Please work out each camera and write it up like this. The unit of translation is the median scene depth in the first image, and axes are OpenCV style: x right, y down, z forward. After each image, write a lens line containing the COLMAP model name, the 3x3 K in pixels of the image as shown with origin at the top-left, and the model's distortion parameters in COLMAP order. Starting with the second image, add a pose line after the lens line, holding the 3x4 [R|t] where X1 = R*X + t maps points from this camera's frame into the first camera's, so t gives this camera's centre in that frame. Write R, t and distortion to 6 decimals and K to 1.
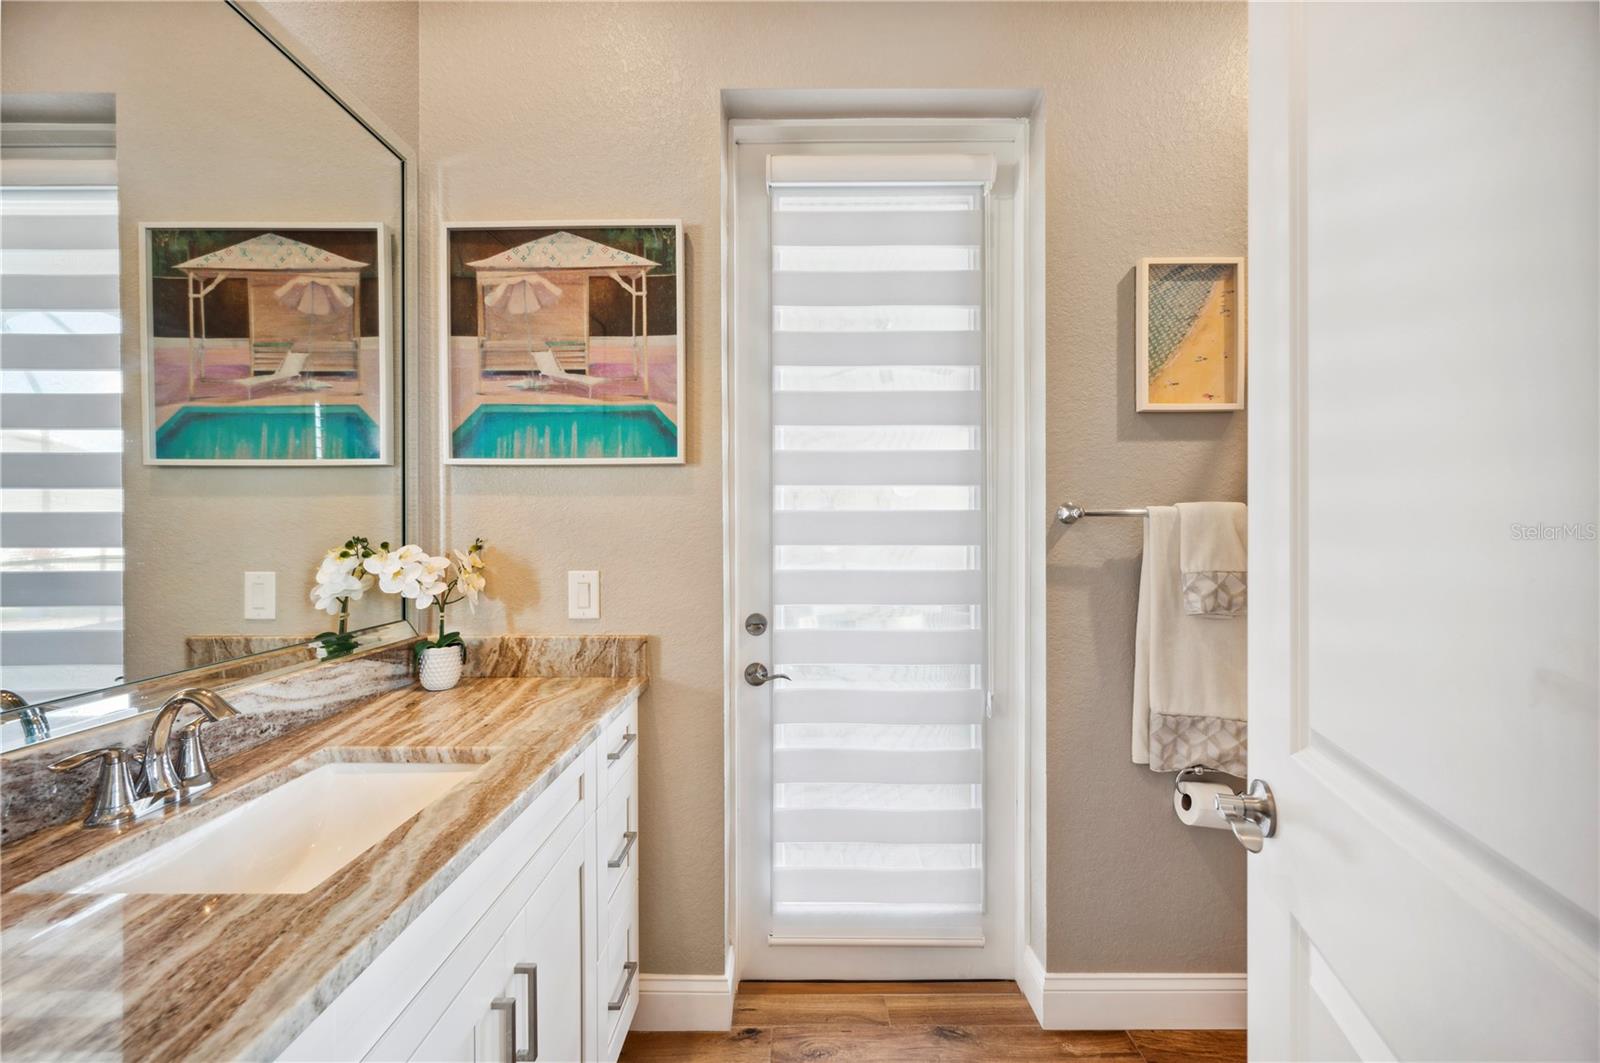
lens RADIAL K [[637.7, 0, 798.1], [0, 637.7, 543.4], [0, 0, 1]] dist [-0.001114, -0.000021]
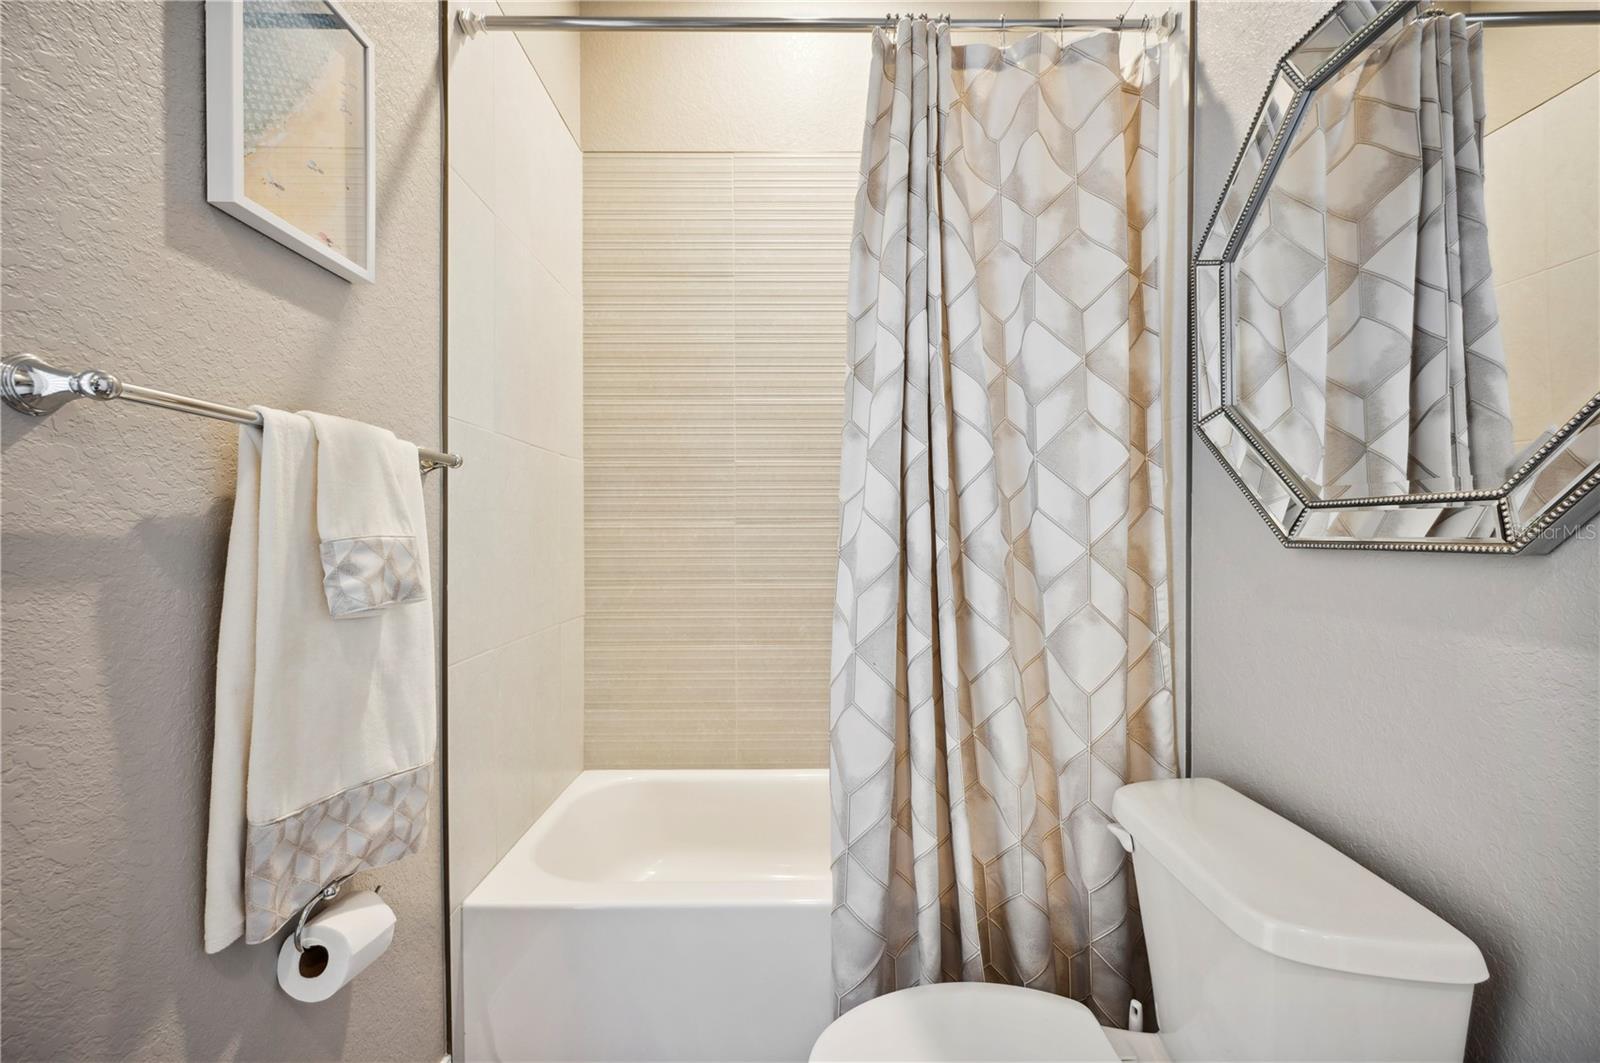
lens RADIAL K [[632.5, 0, 800.8], [0, 632.5, 537.2], [0, 0, 1]] dist [-0.002287, 0.000001]
pose [[-0.006281, -0.003039, 0.999976, 0.066330], [0.023766, 0.999712, 0.003187, 0.050131], [-0.999698, 0.023785, -0.006207, 0.588034]]
